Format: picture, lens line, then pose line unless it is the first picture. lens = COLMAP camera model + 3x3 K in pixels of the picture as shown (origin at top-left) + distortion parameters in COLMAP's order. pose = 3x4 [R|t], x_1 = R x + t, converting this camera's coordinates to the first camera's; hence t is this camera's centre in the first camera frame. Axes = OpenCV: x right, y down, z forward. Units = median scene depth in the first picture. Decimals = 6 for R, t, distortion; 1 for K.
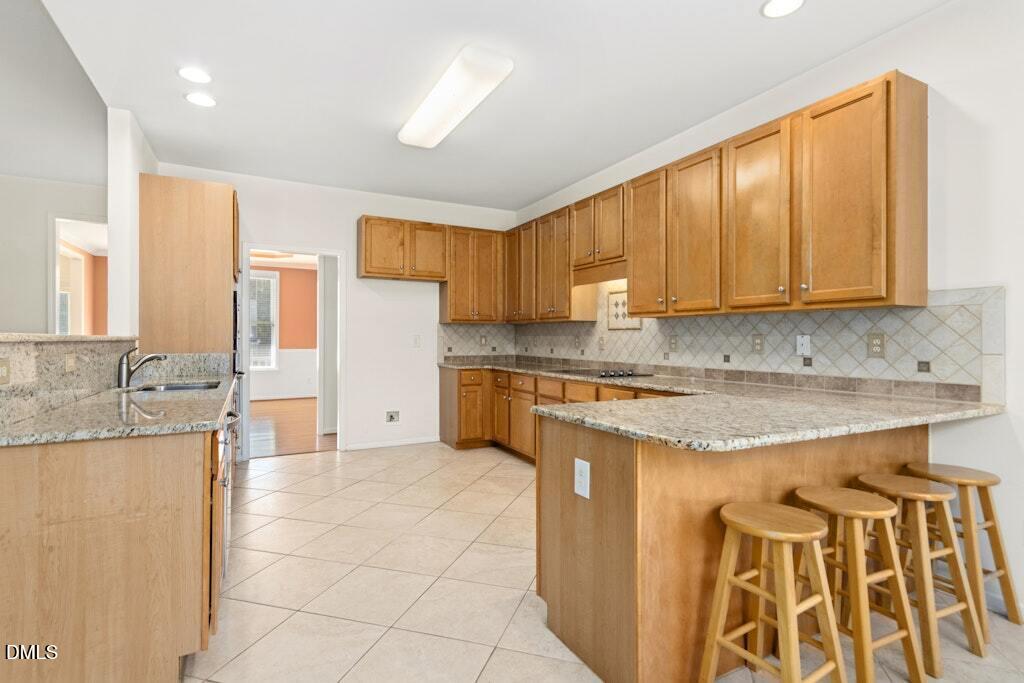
lens RADIAL K [[498.8, 0, 507.7], [0, 498.8, 341.3], [0, 0, 1]] dist [0.017958, 0.000768]
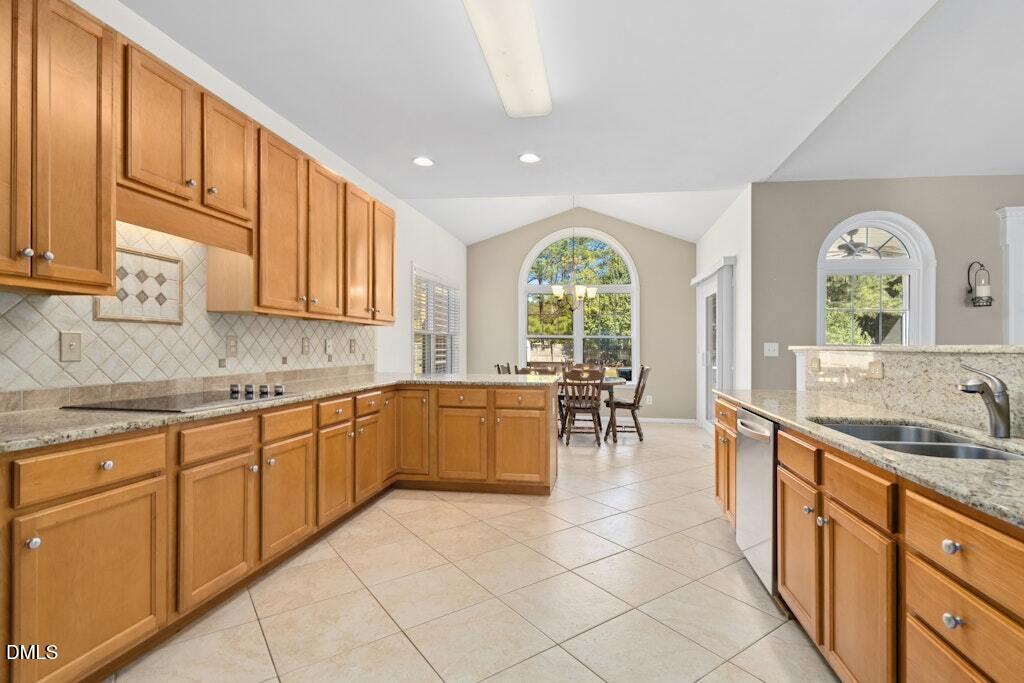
lens RADIAL K [[498.8, 0, 522.7], [0, 498.8, 344.3], [0, 0, 1]] dist [0.017958, 0.000768]
pose [[-0.796443, -0.010383, 0.604625, -0.580392], [-0.010309, 0.999940, 0.003592, -0.007107], [-0.604626, -0.003372, -0.796502, 1.548251]]
